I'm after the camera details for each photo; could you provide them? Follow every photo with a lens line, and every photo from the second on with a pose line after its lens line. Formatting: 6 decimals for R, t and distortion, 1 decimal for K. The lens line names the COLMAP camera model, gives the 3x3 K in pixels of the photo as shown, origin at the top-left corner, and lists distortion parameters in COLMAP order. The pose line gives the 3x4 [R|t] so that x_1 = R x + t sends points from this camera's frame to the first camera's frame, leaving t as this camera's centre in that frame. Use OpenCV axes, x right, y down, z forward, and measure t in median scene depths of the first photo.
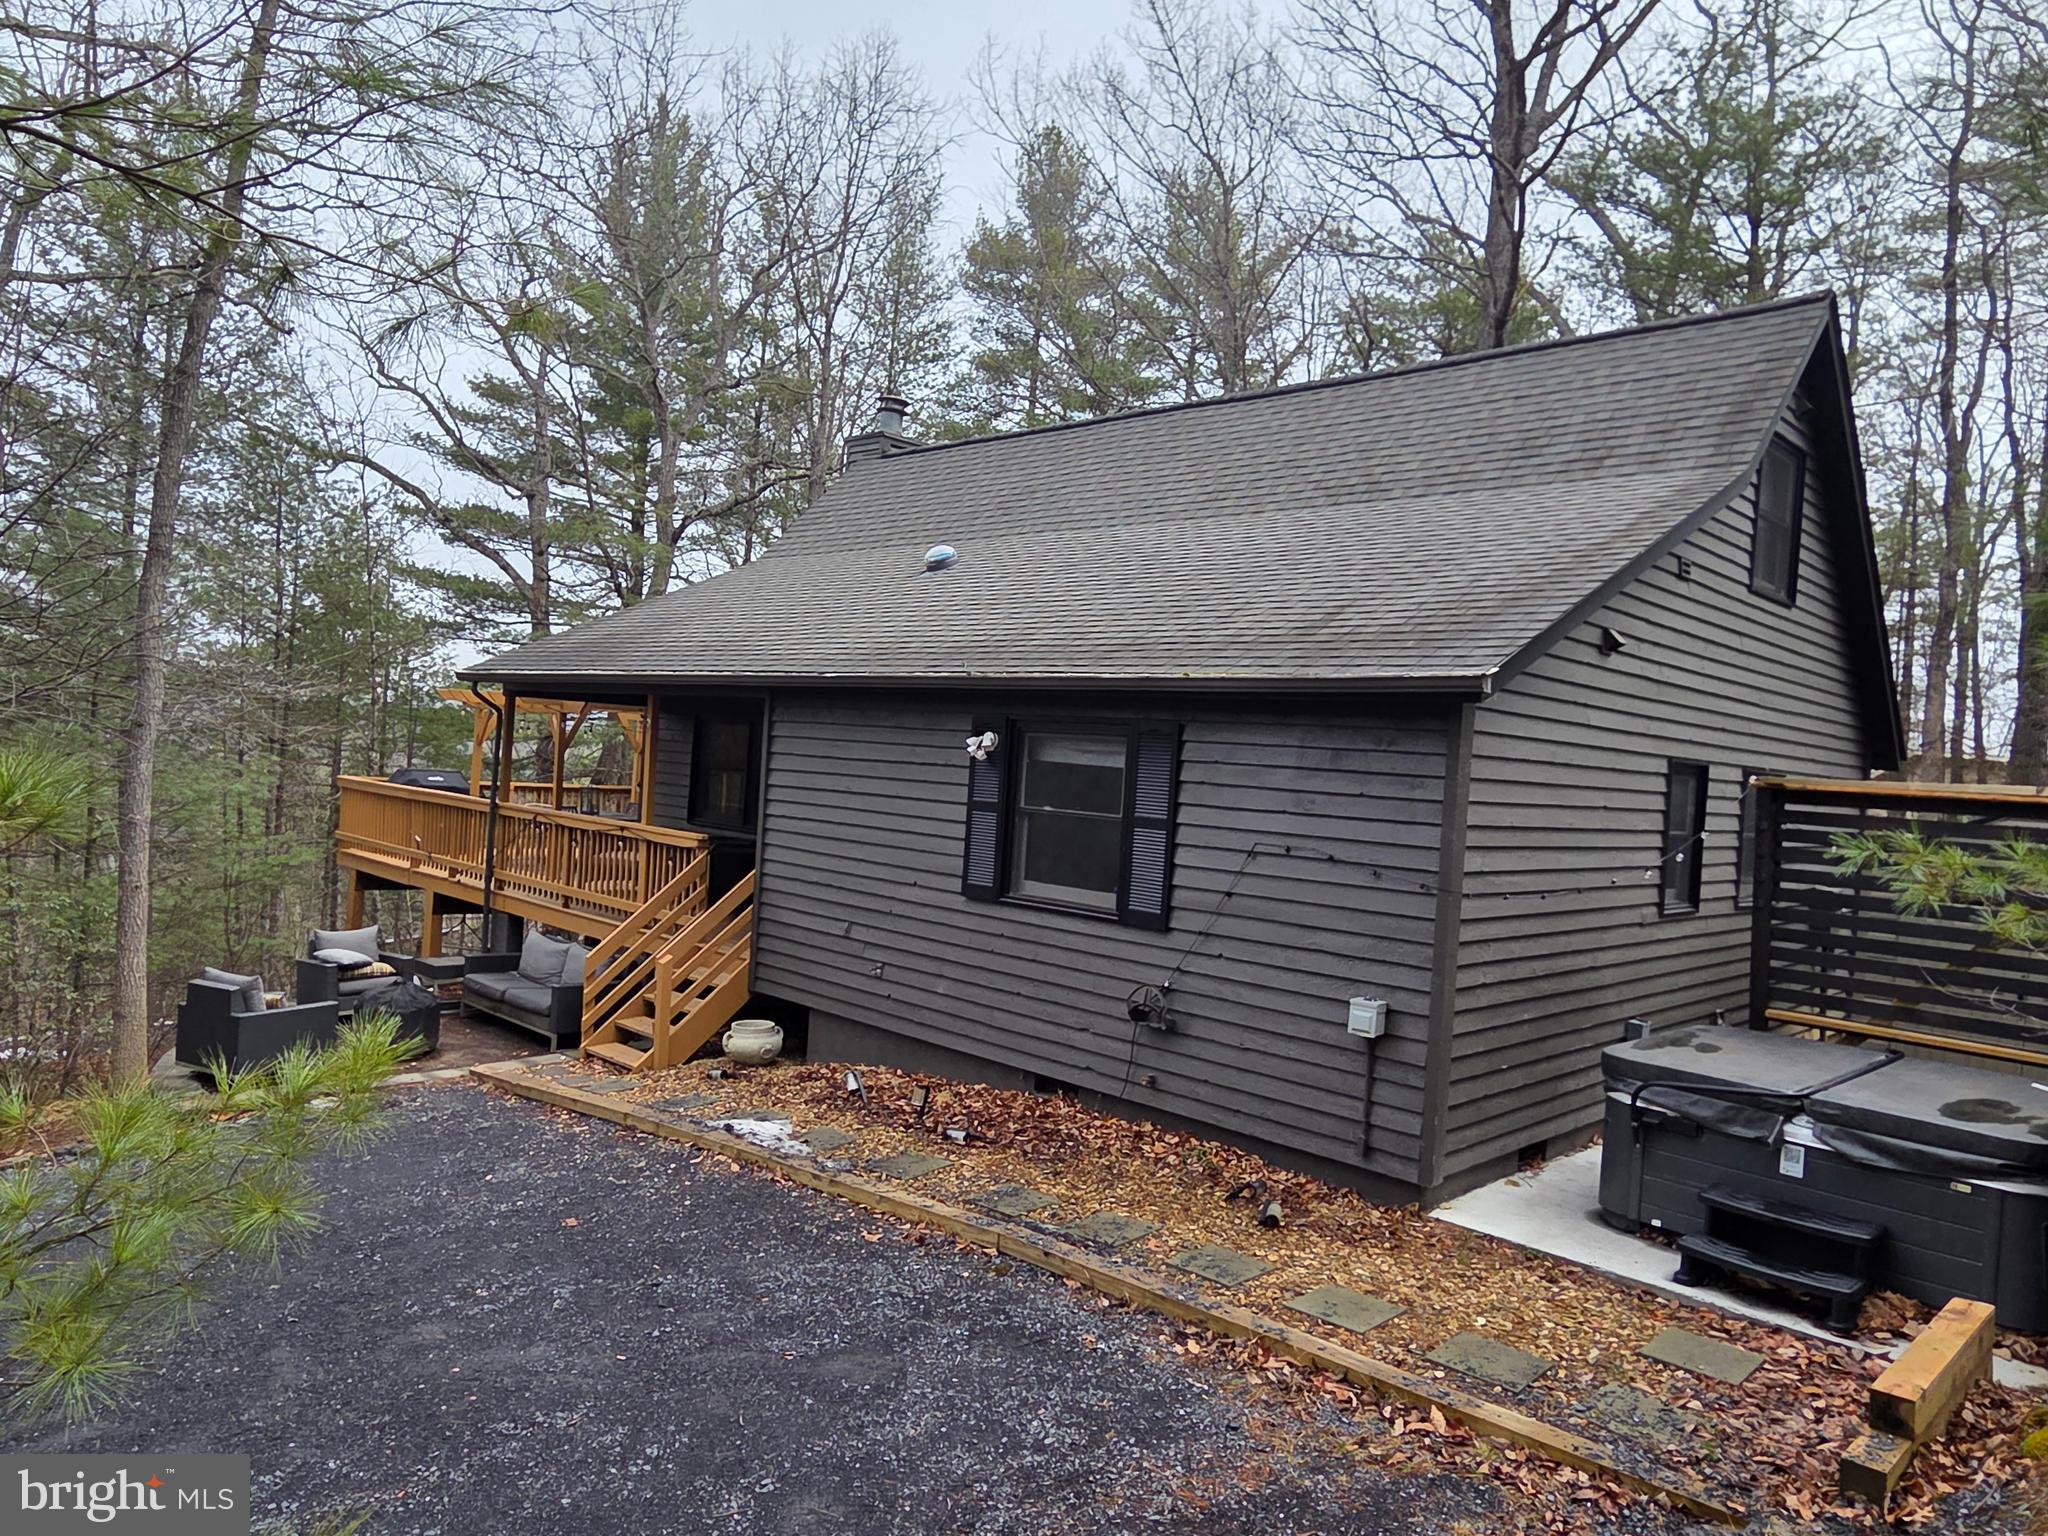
lens RADIAL K [[1347.5, 0, 1074.0], [0, 1347.5, 768.5], [0, 0, 1]] dist [-0.003329, -0.000367]
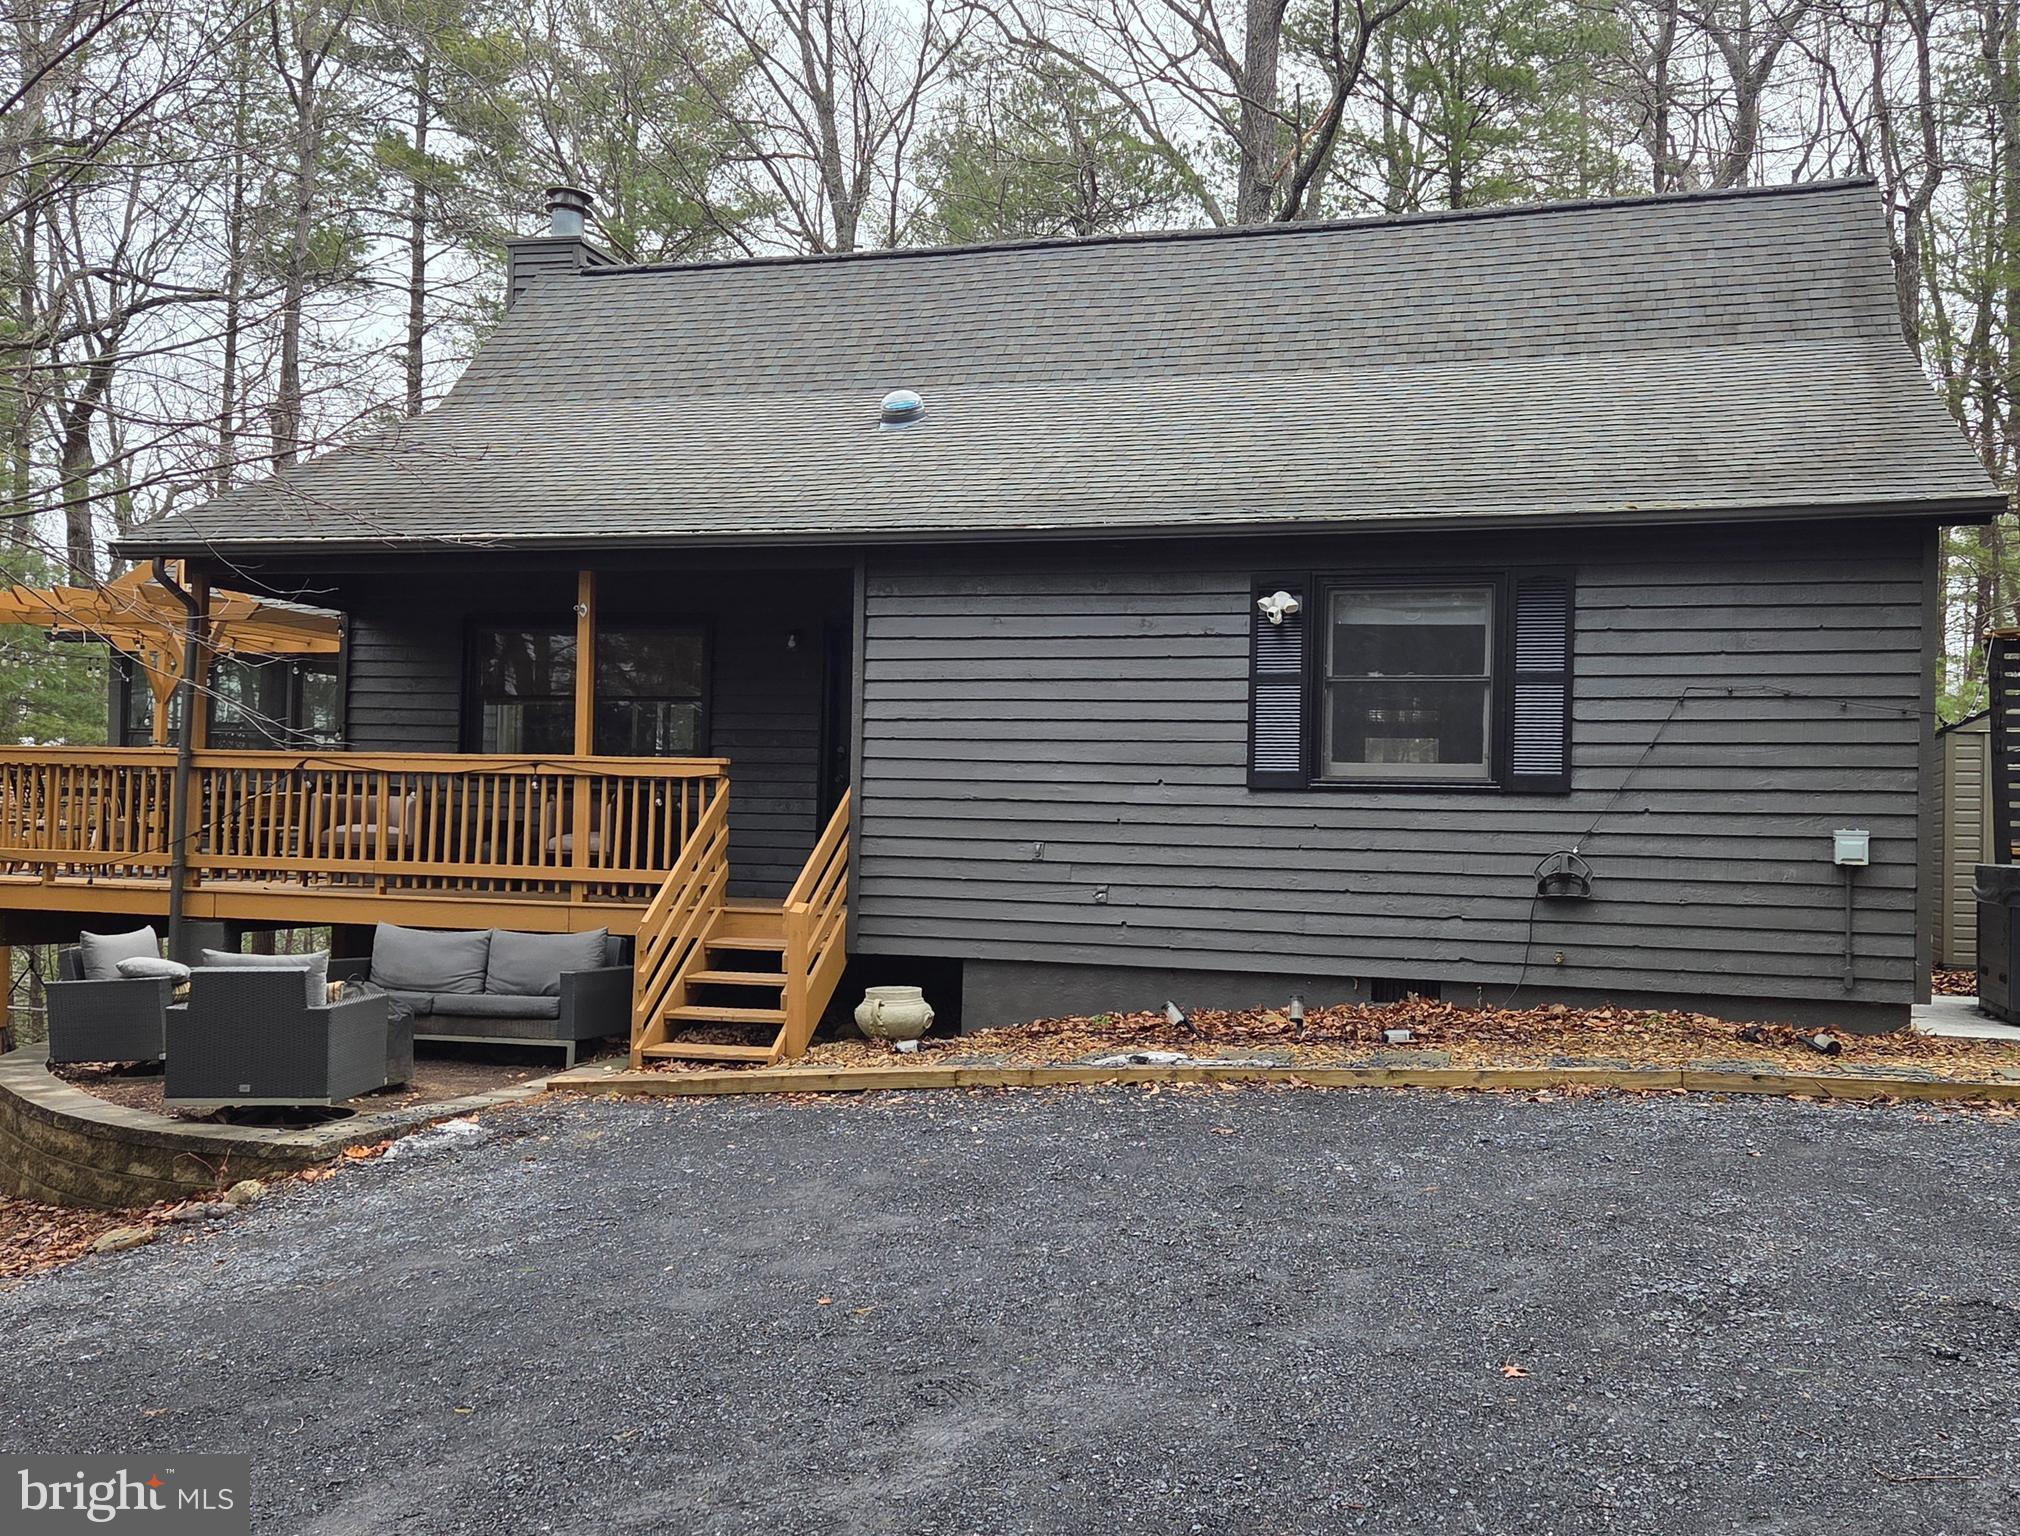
lens RADIAL K [[1870.5, 0, 1032.7], [0, 1870.5, 804.1], [0, 0, 1]] dist [0.101948, -0.128131]
pose [[0.887928, -0.037932, 0.458415, -0.742771], [0.038379, 0.999228, 0.008345, 0.089961], [-0.458378, 0.010184, 0.888699, 0.018395]]
